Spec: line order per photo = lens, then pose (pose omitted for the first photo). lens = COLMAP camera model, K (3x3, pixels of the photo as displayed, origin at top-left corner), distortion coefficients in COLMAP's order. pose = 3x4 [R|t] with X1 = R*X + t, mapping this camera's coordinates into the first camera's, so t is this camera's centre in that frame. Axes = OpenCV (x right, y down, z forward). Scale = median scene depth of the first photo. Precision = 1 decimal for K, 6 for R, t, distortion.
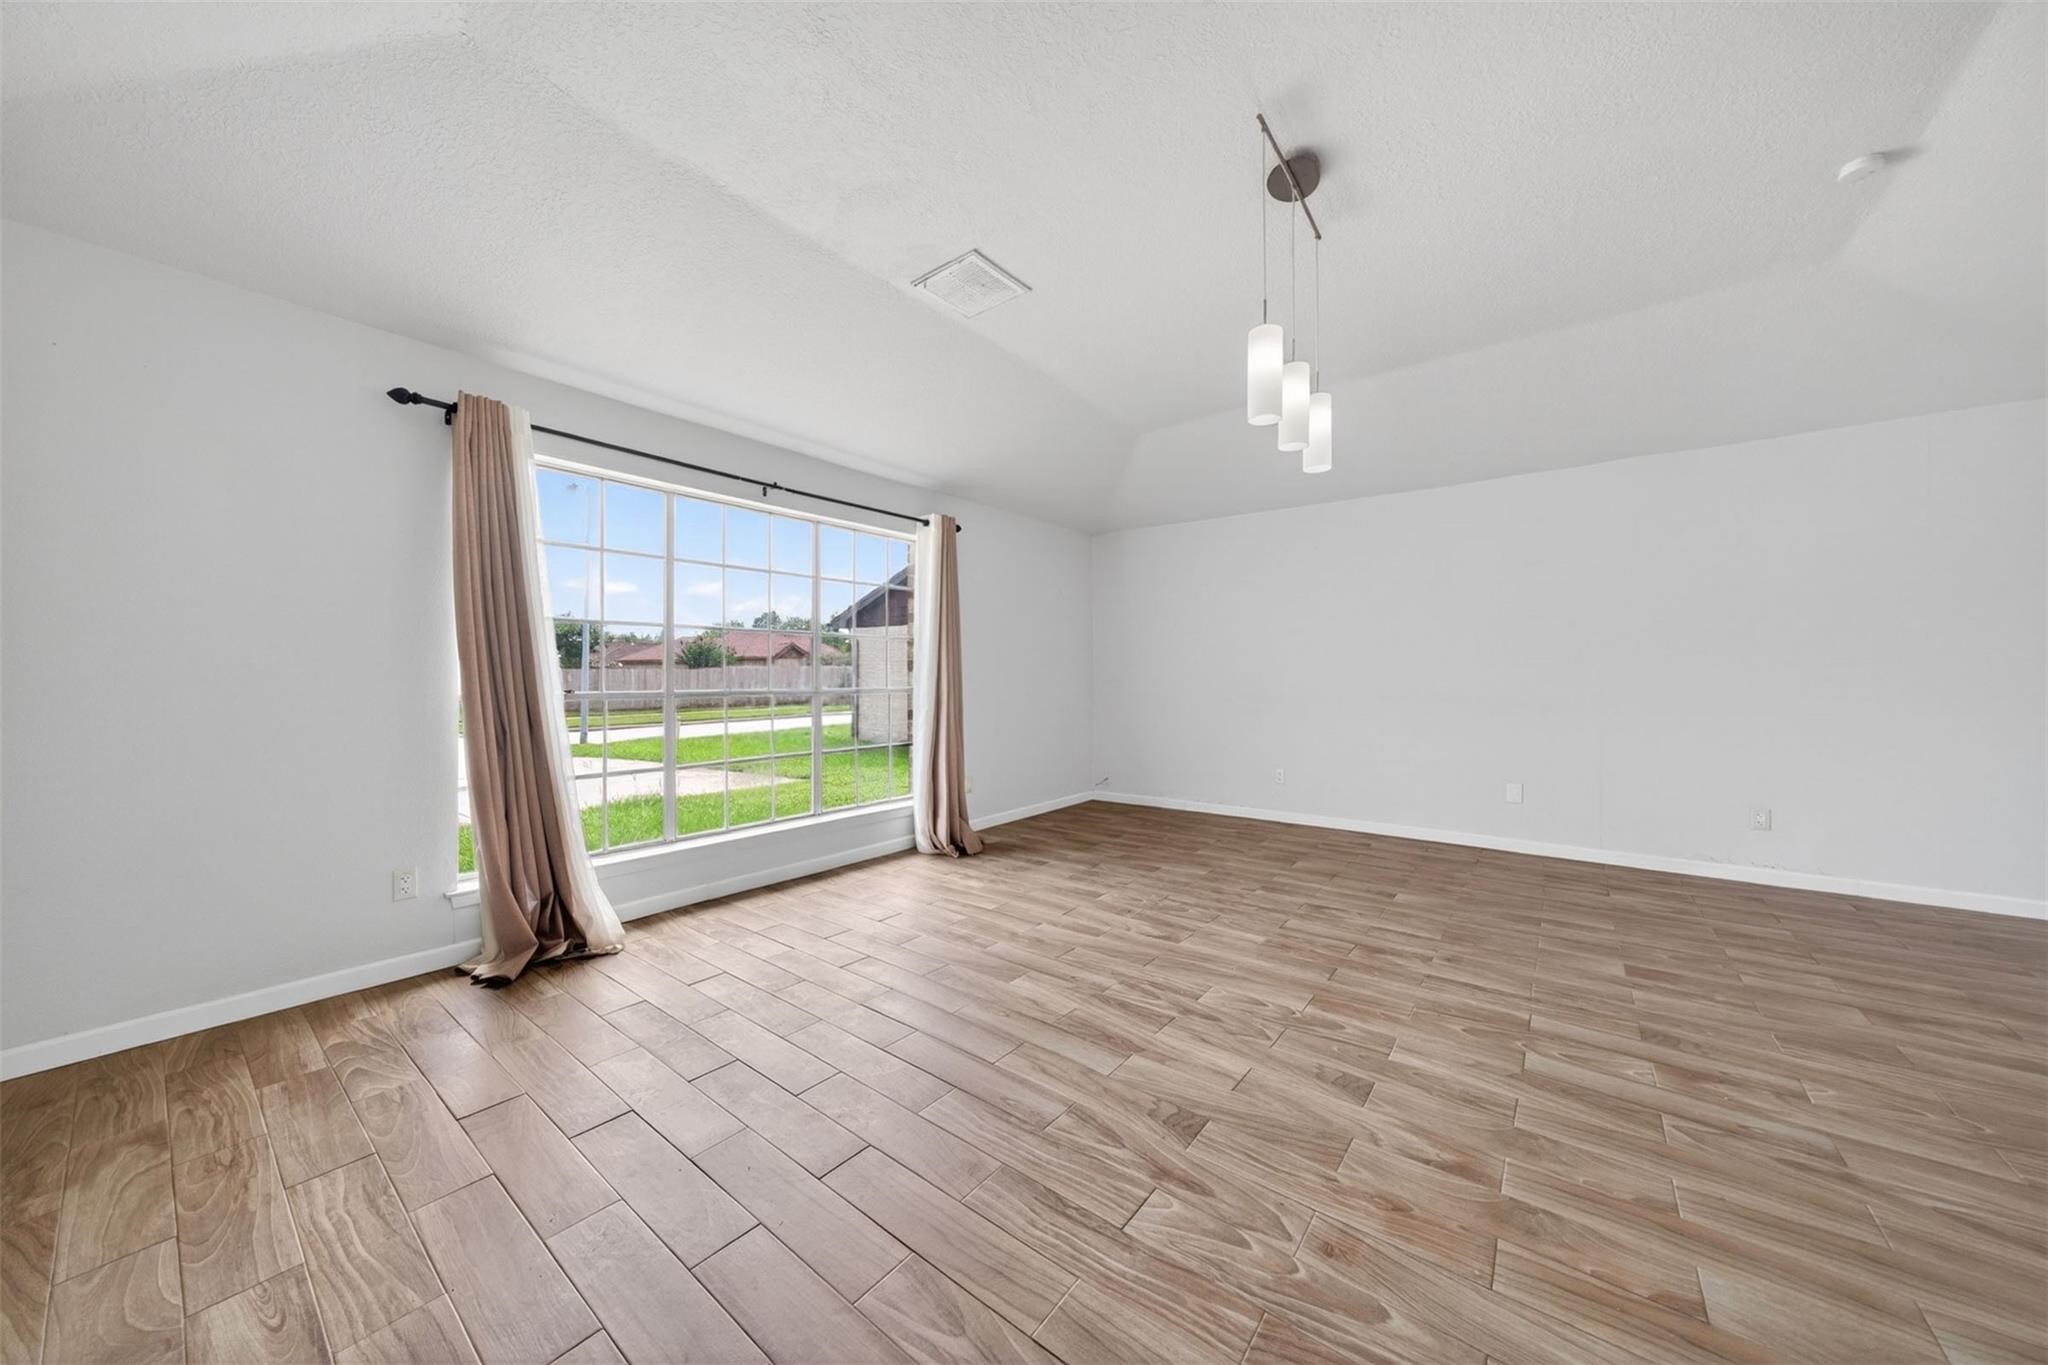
lens RADIAL K [[701.6, 0, 1005.0], [0, 701.6, 668.9], [0, 0, 1]] dist [-0.017409, 0.003257]
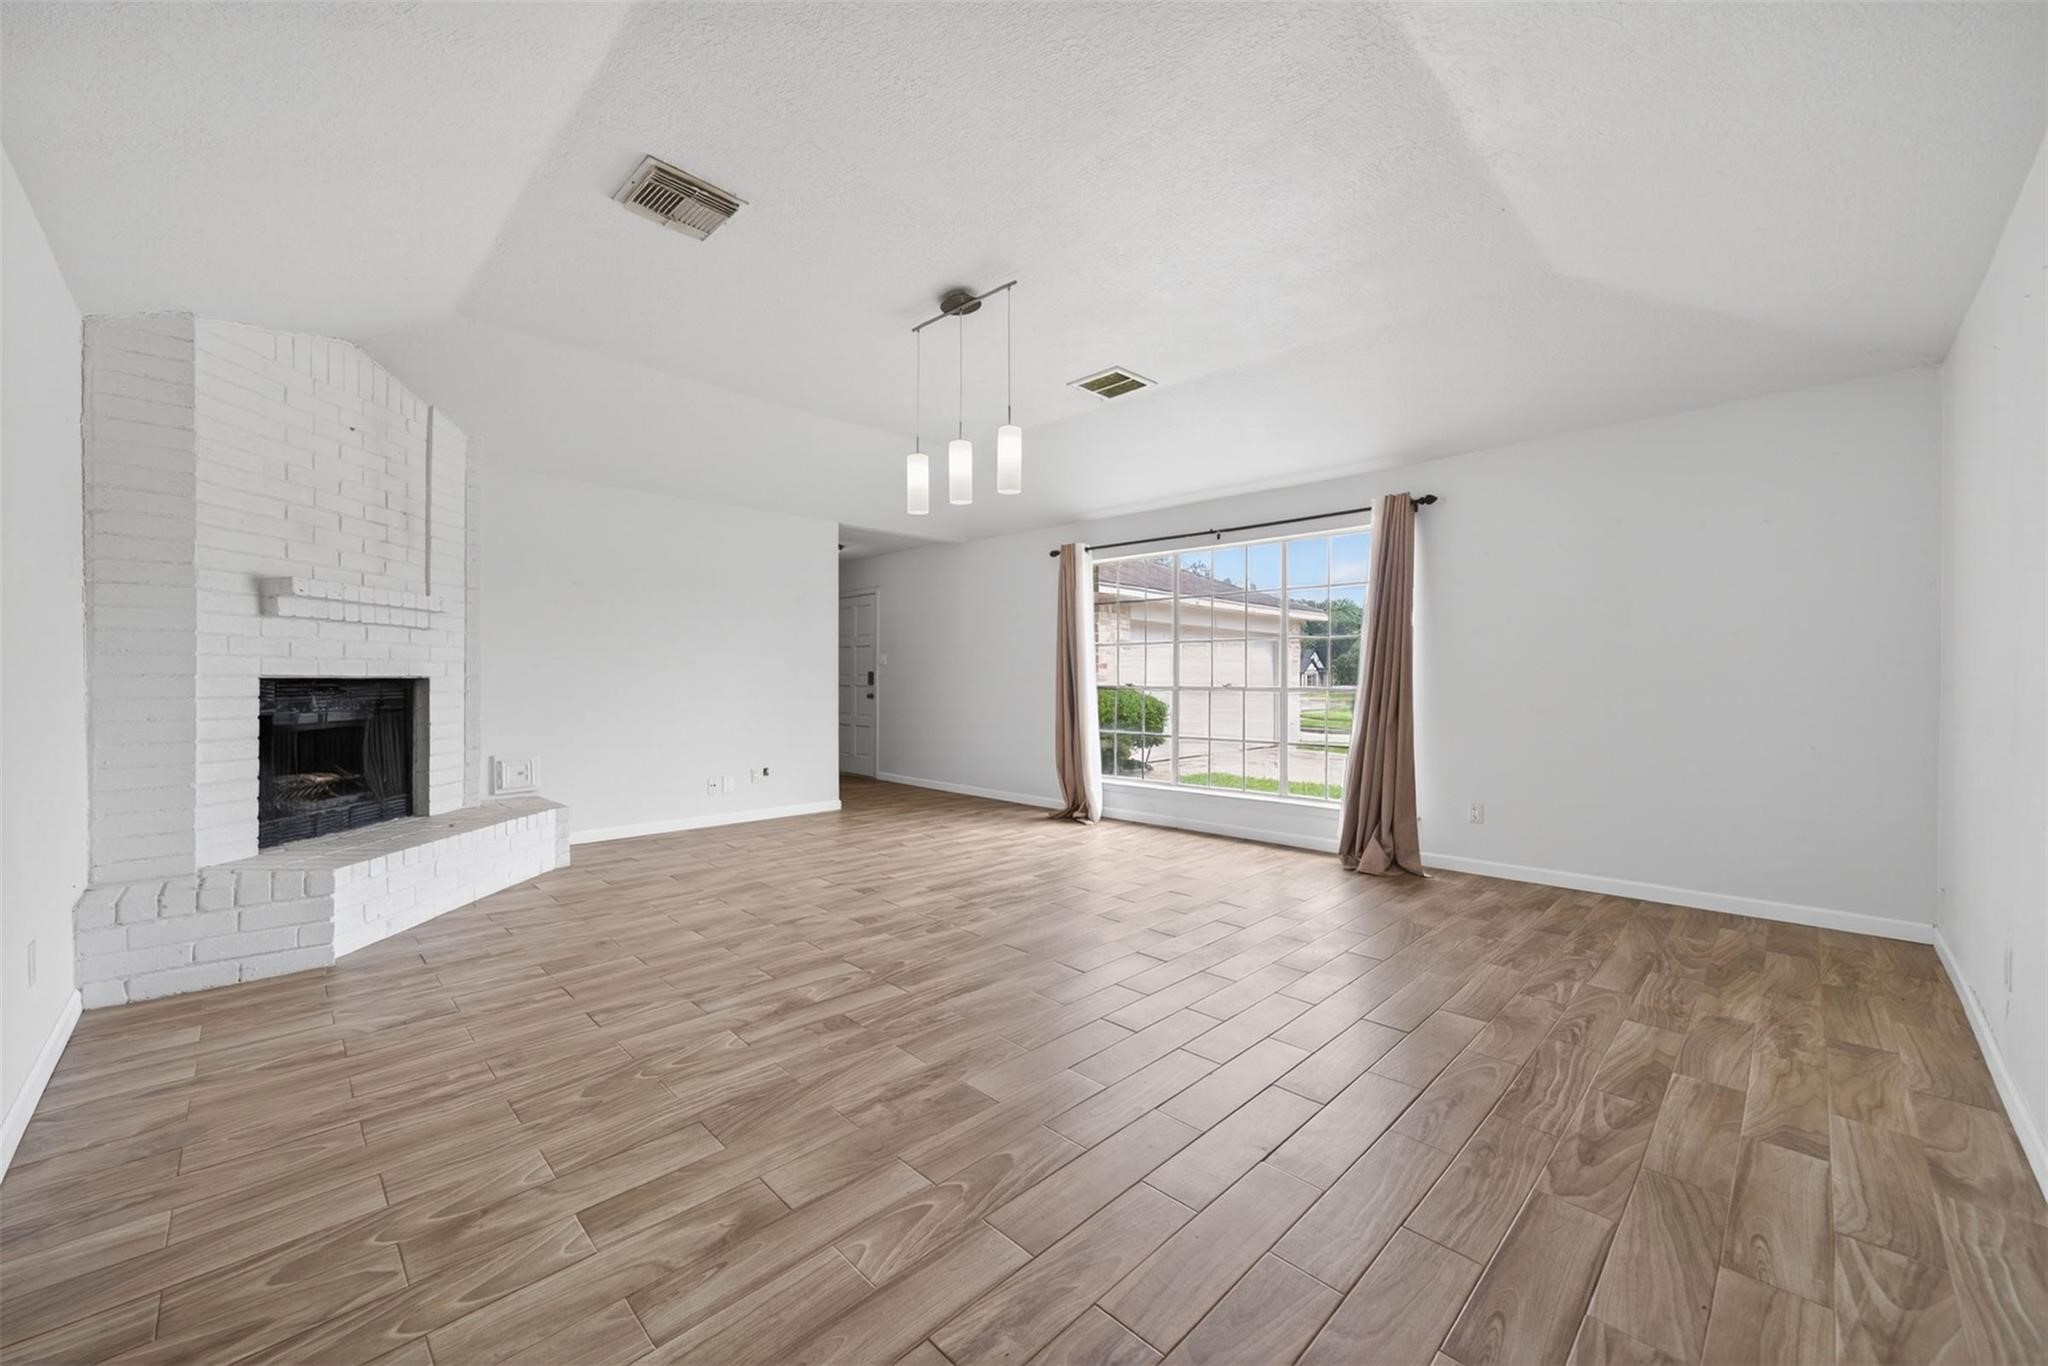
lens RADIAL K [[795.1, 0, 1001.8], [0, 795.1, 662.1], [0, 0, 1]] dist [0.001905, 0.000442]
pose [[-0.129013, -0.013401, -0.991552, 1.897265], [0.014537, 0.999776, -0.015403, 0.001983], [0.991536, -0.016401, -0.128789, 1.257501]]
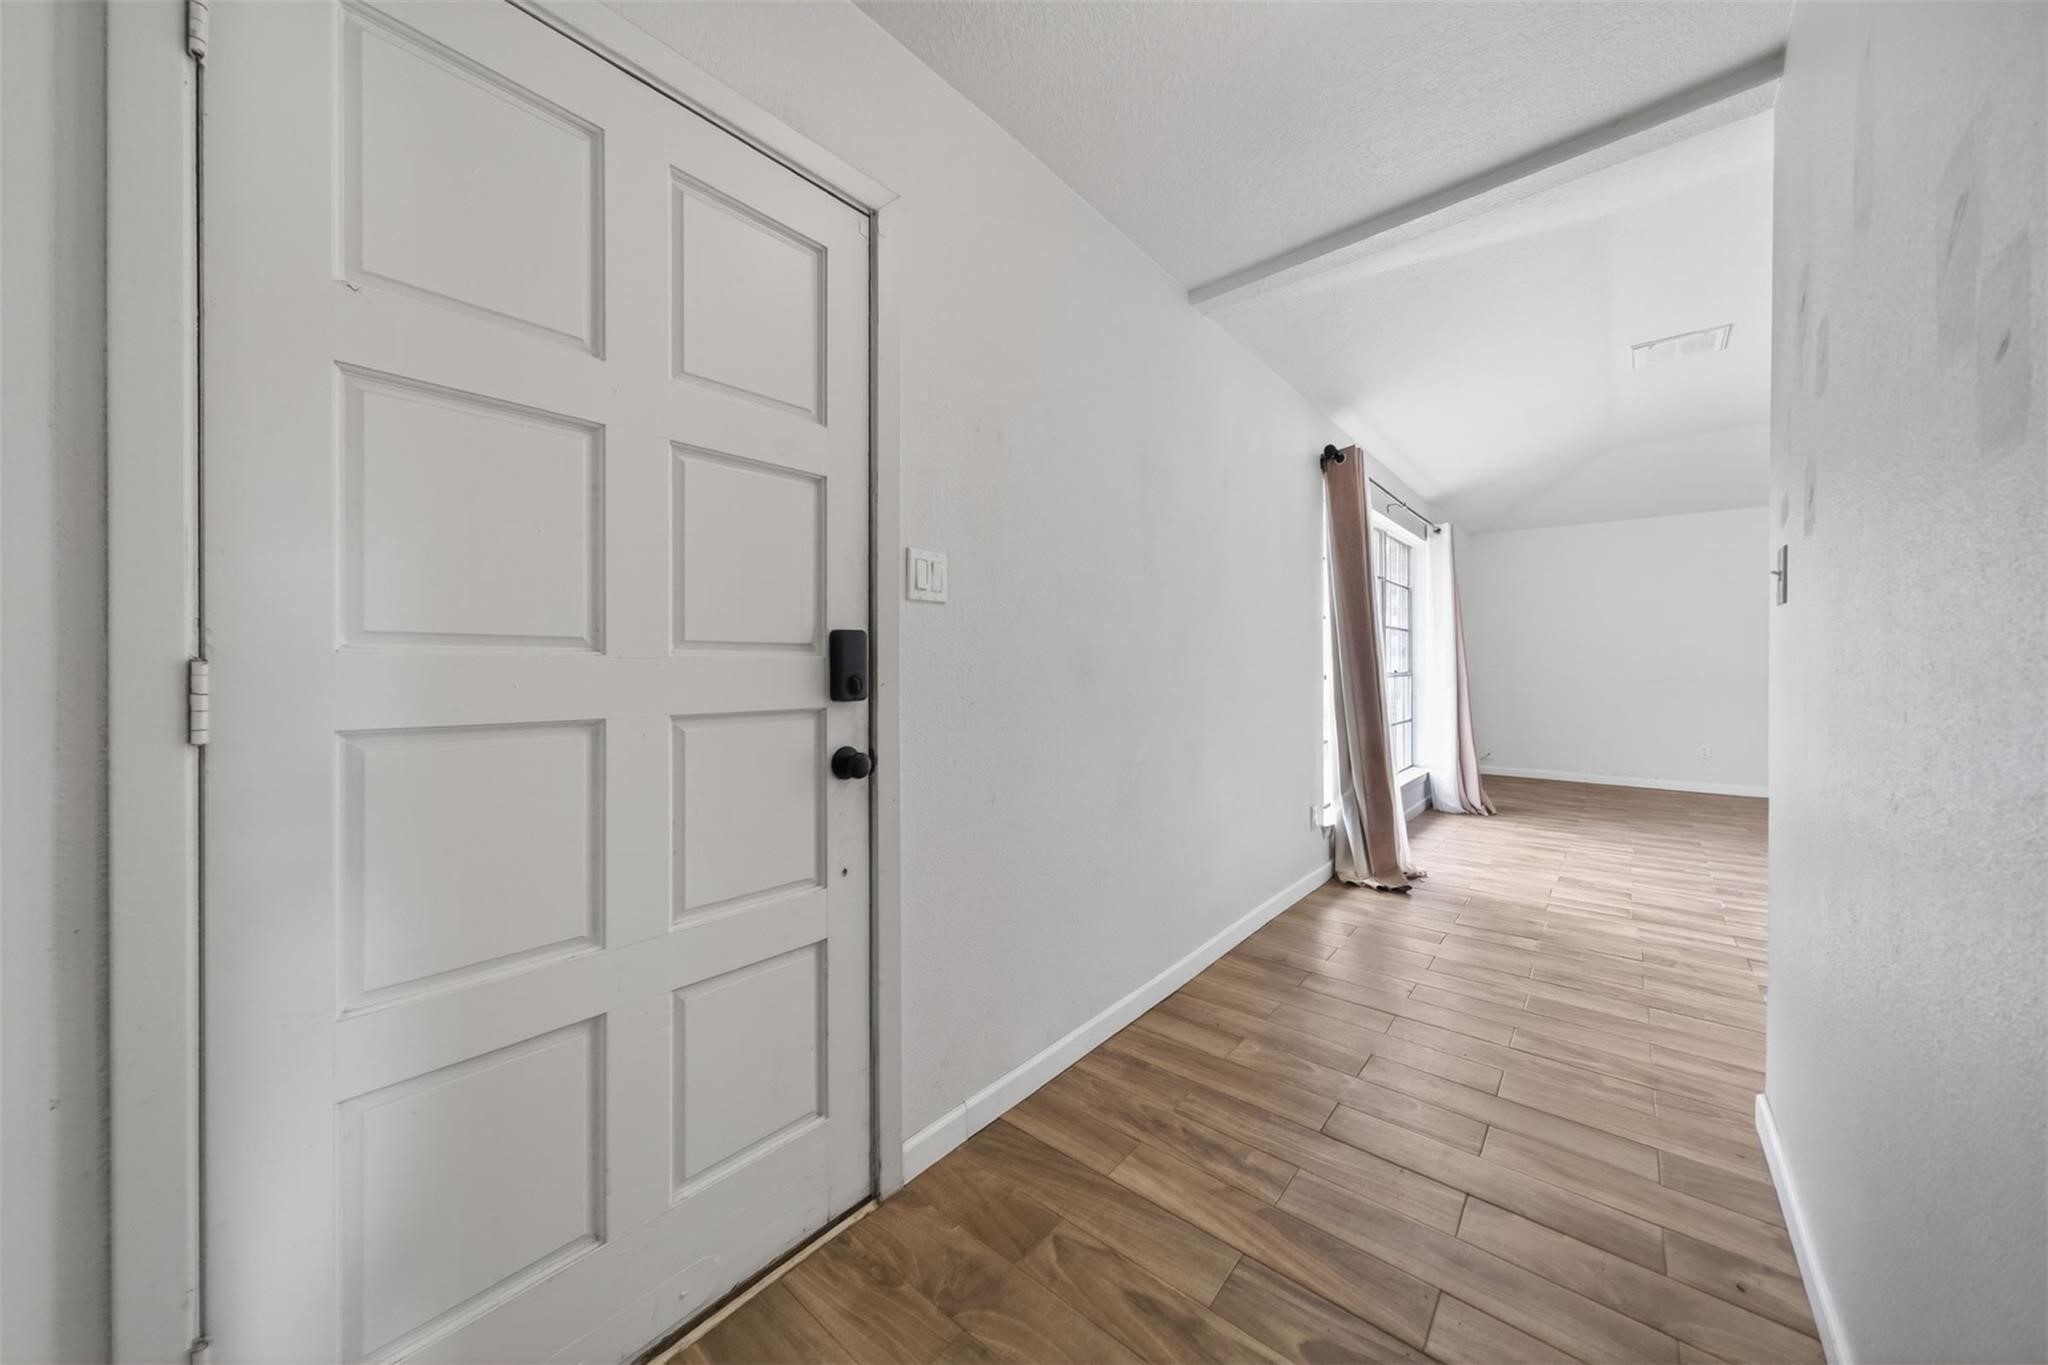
lens RADIAL K [[701.6, 0, 1005.0], [0, 701.6, 668.9], [0, 0, 1]] dist [-0.017409, 0.003257]
pose [[0.998332, 0.006727, -0.057340, -1.510788], [-0.005708, 0.999823, 0.017923, 0.009516], [0.057450, -0.017566, 0.998194, -0.400861]]
